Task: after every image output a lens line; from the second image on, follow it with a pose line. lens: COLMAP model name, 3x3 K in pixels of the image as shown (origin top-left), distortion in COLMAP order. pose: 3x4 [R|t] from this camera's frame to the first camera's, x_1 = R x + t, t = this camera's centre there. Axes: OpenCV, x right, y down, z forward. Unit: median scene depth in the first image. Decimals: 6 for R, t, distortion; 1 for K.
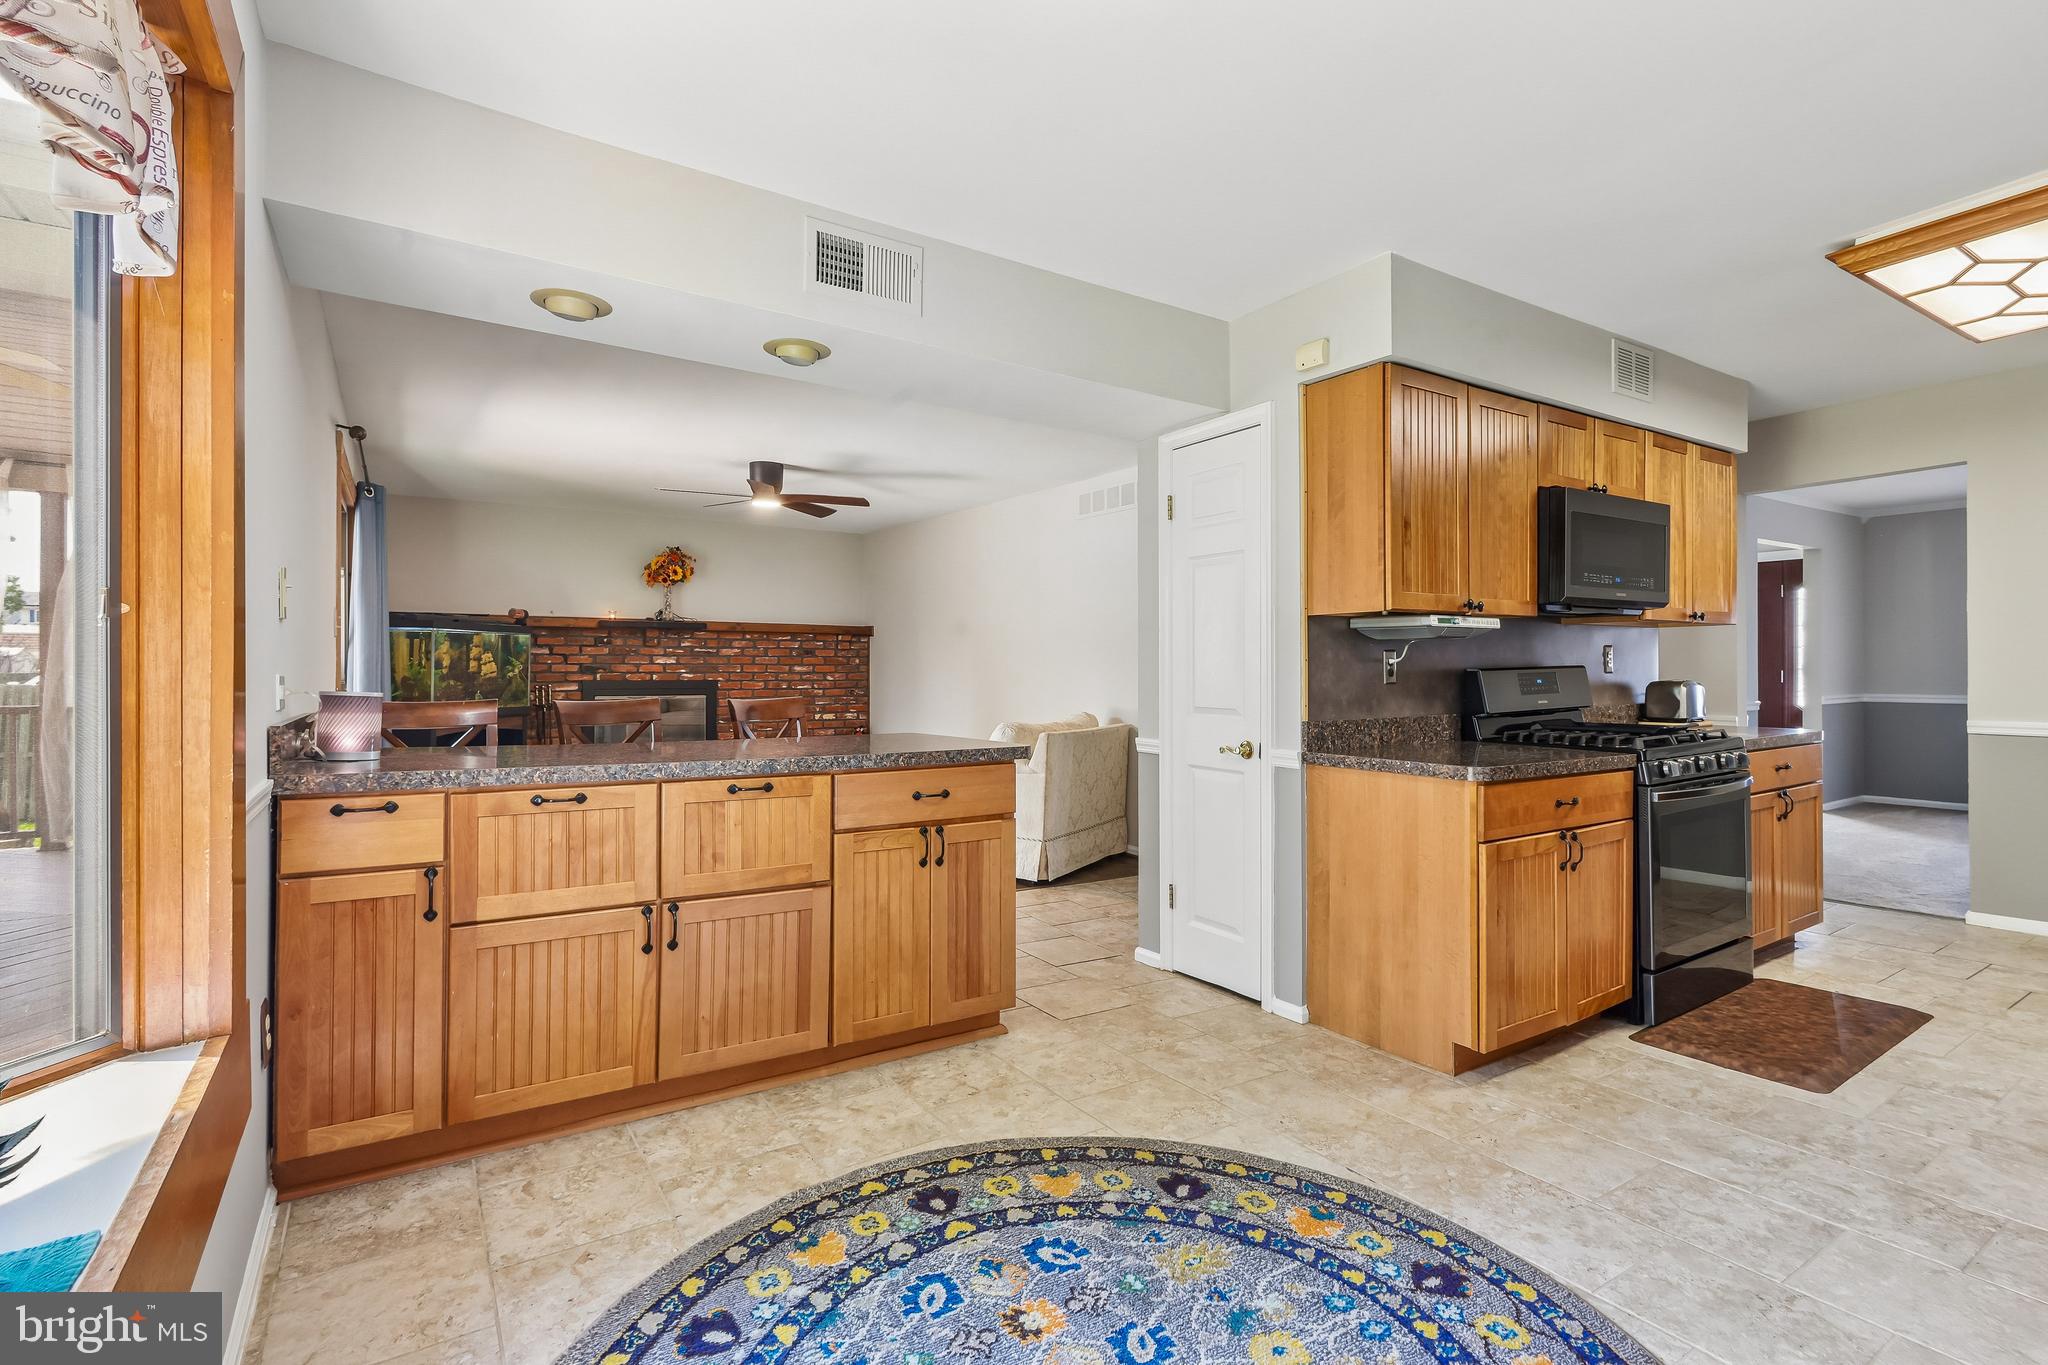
lens RADIAL K [[964.9, 0, 1017.0], [0, 964.9, 680.8], [0, 0, 1]] dist [-0.000258, 0.002053]
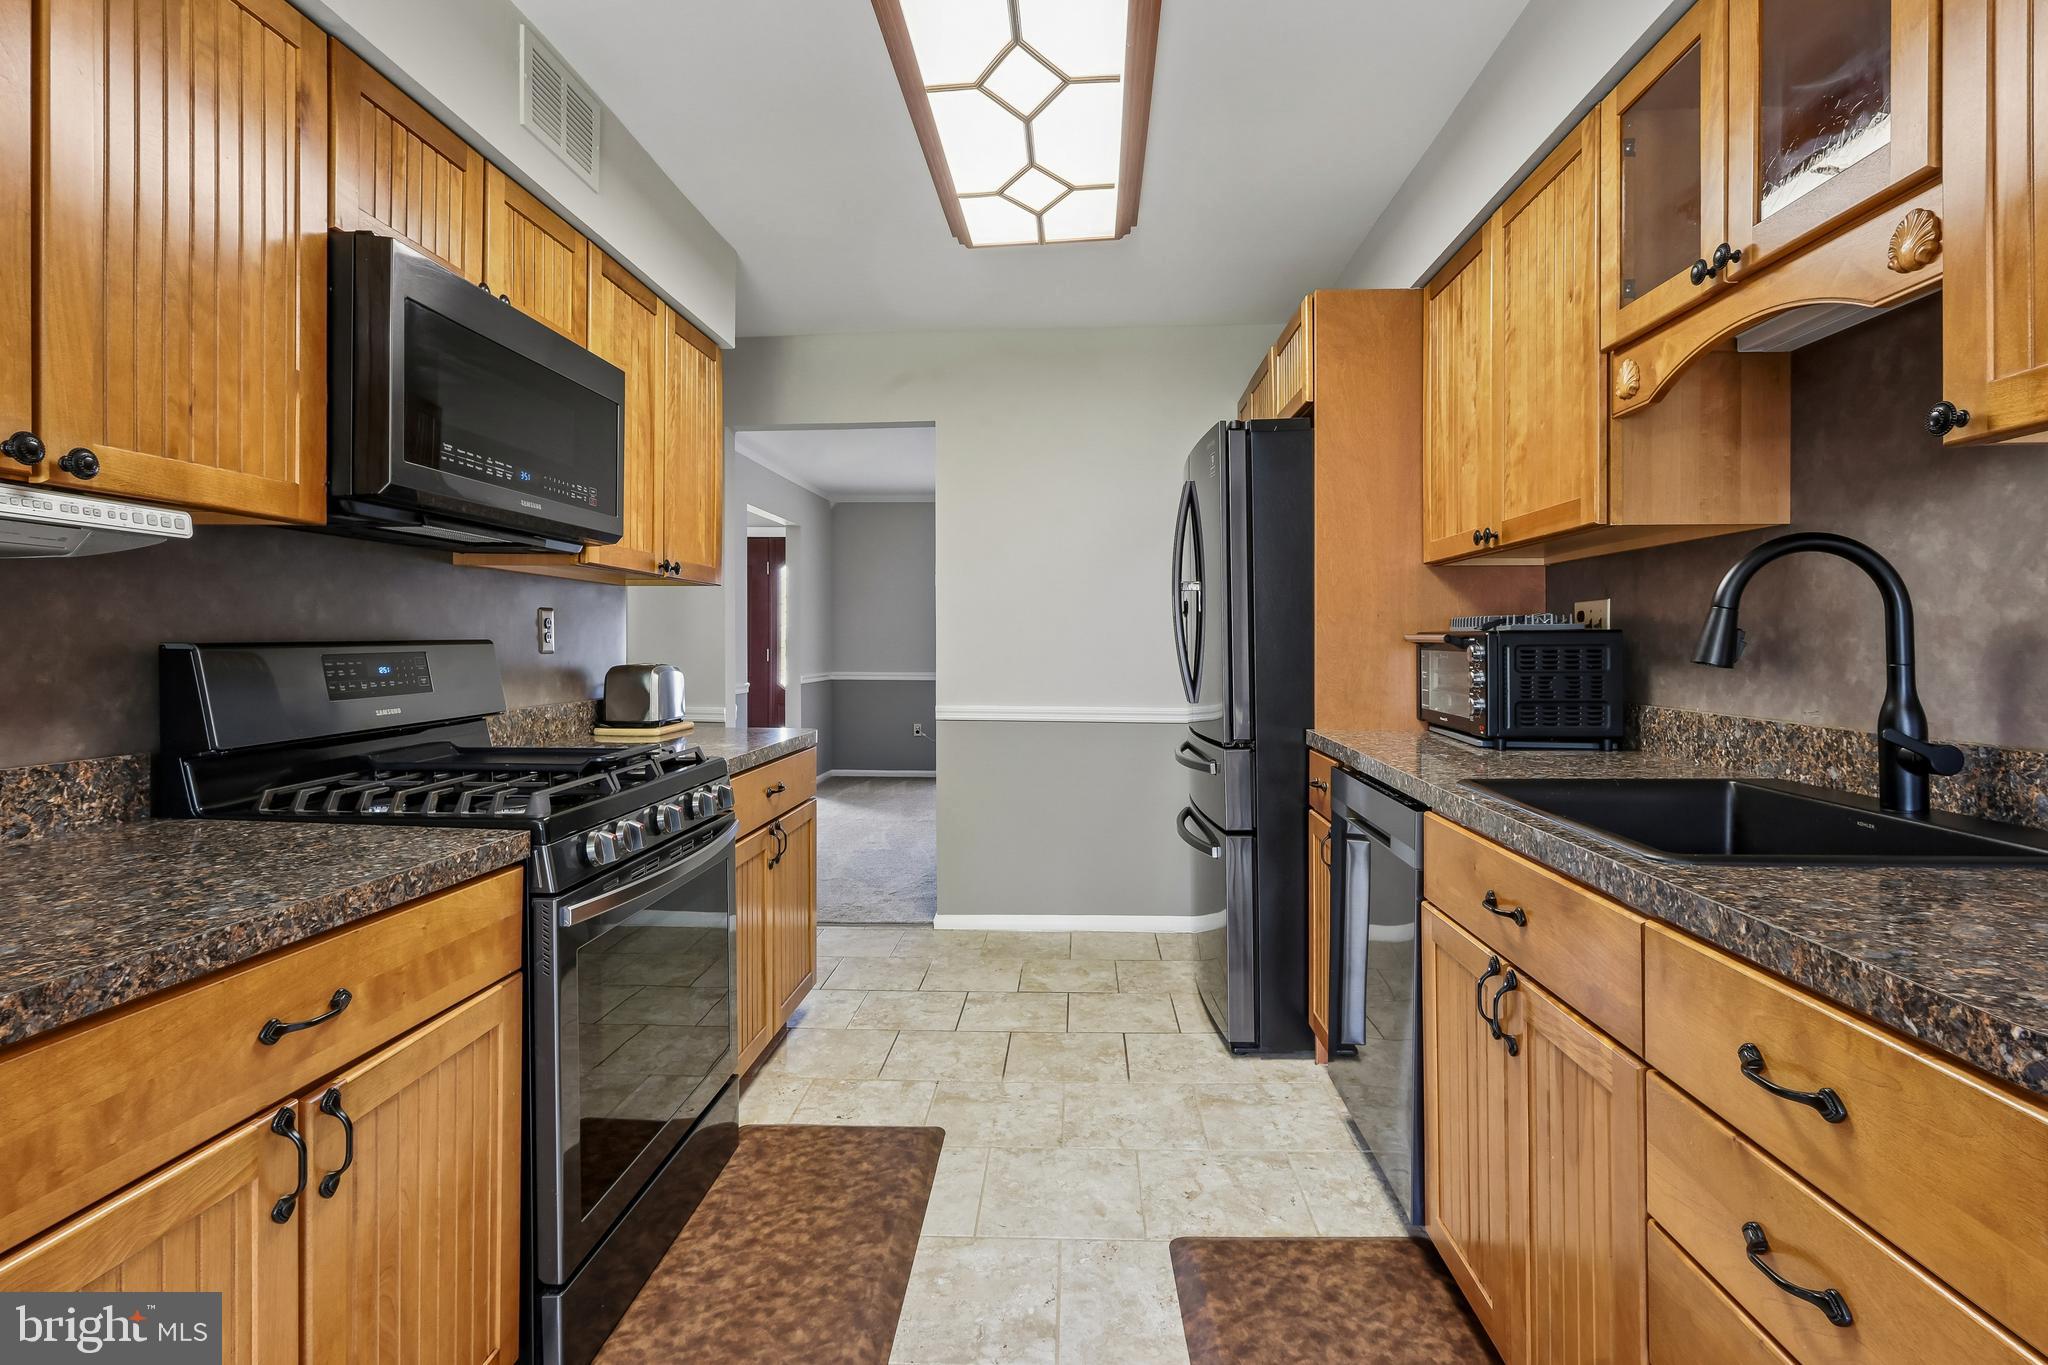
lens RADIAL K [[964.9, 0, 1005.8], [0, 964.9, 640.9], [0, 0, 1]] dist [-0.000258, 0.002053]
pose [[0.609818, 0.010031, 0.792478, 0.348986], [0.002957, 0.999884, -0.014932, -0.006448], [-0.792536, 0.011449, 0.609717, 0.451405]]
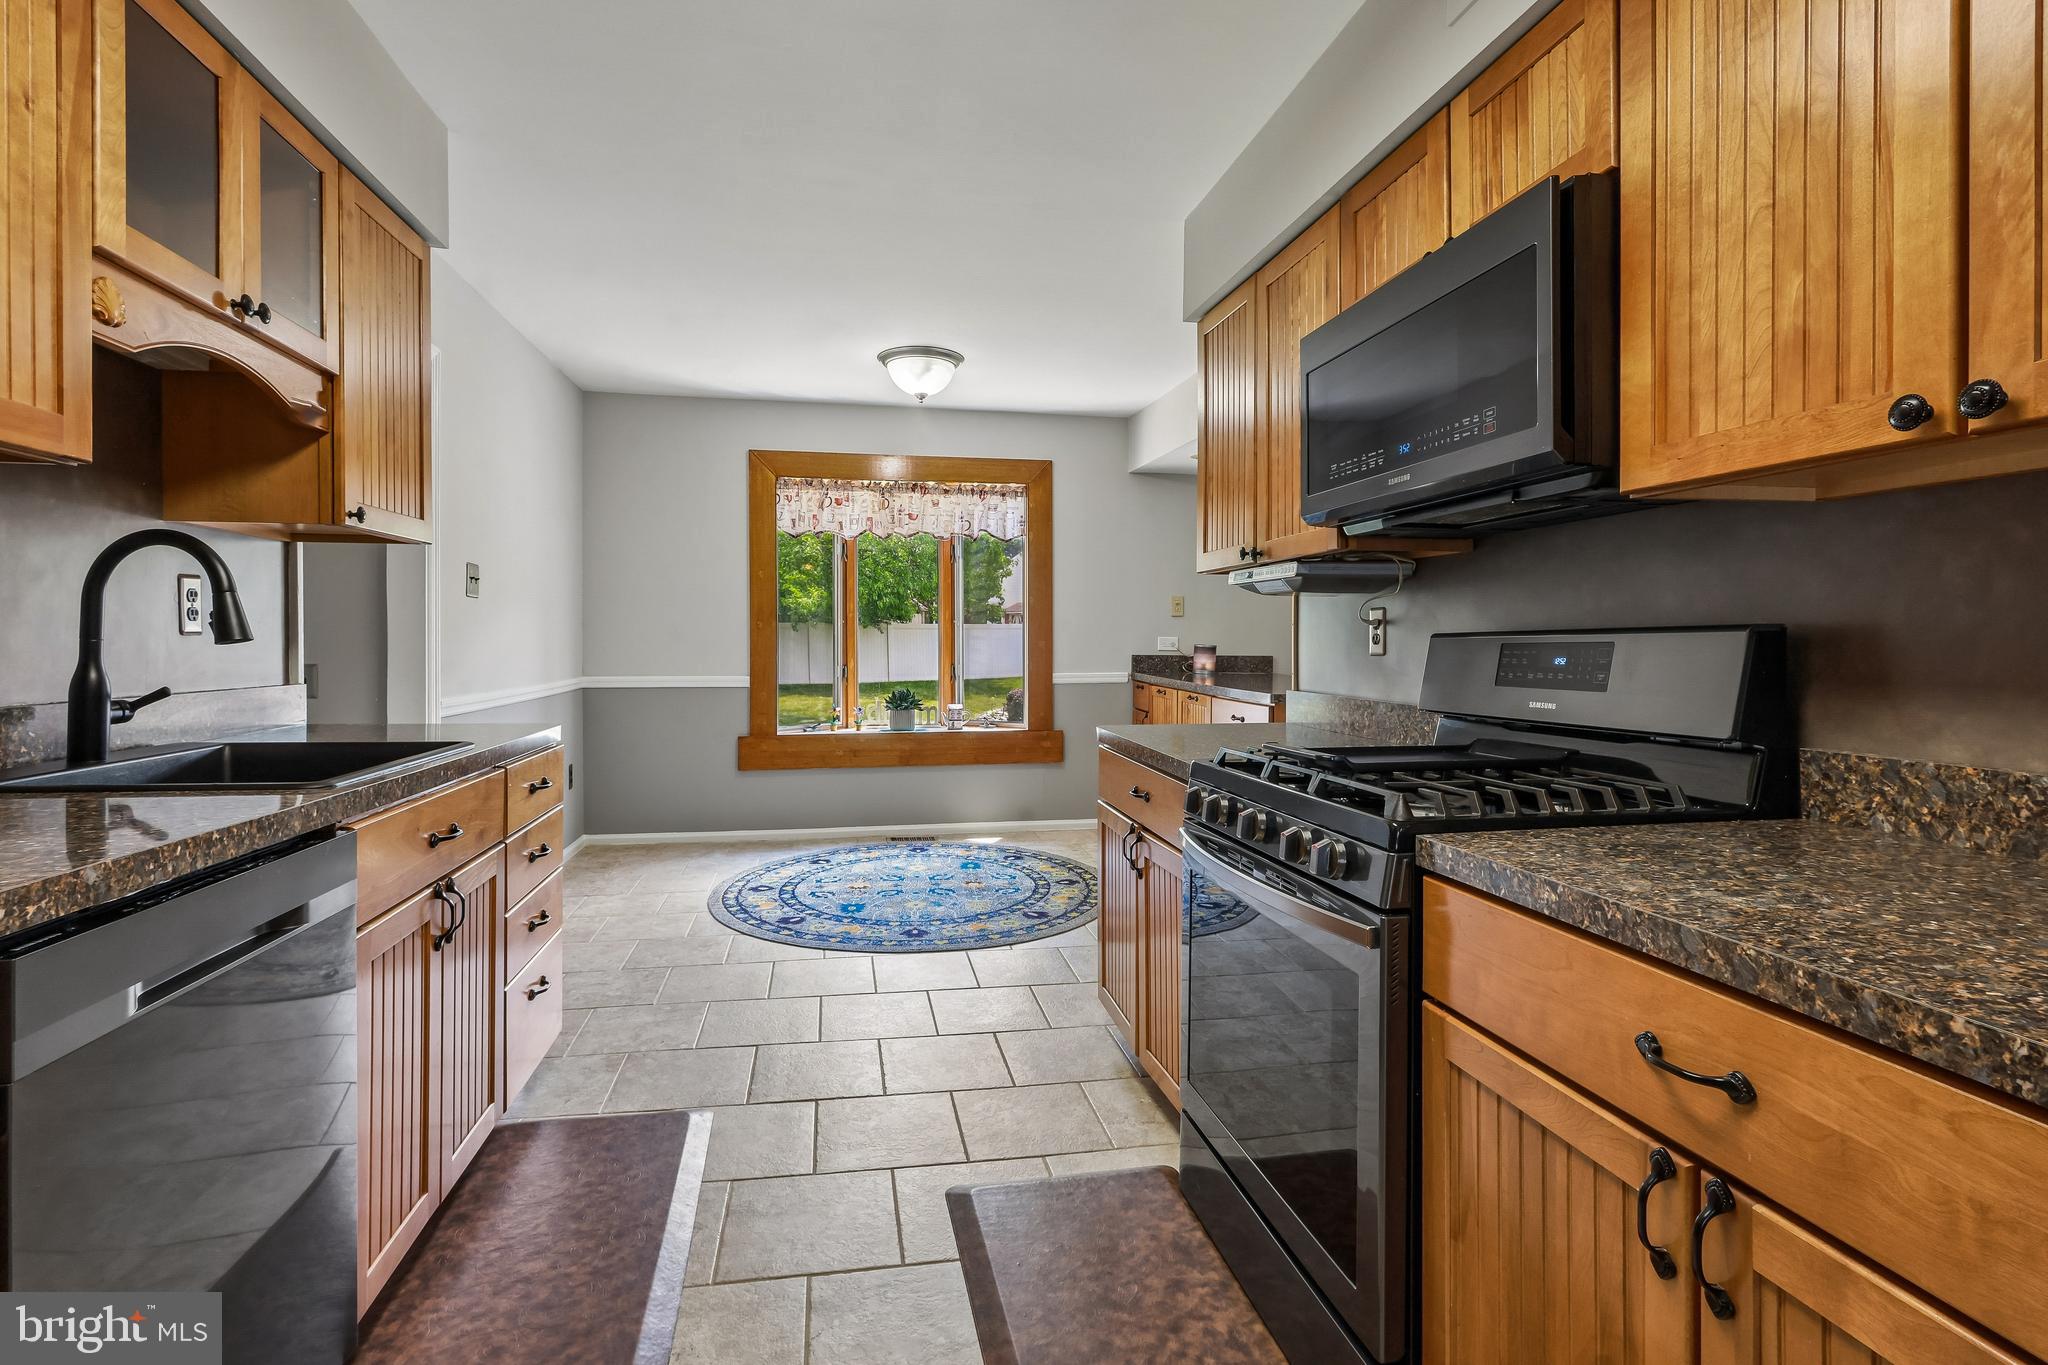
lens RADIAL K [[964.9, 0, 1020.4], [0, 964.9, 650.9], [0, 0, 1]] dist [-0.000258, 0.002053]
pose [[-0.371865, 0.015094, -0.928164, 1.090479], [-0.012181, 0.999702, 0.021138, -0.011283], [0.928207, 0.019166, -0.371570, 0.957093]]
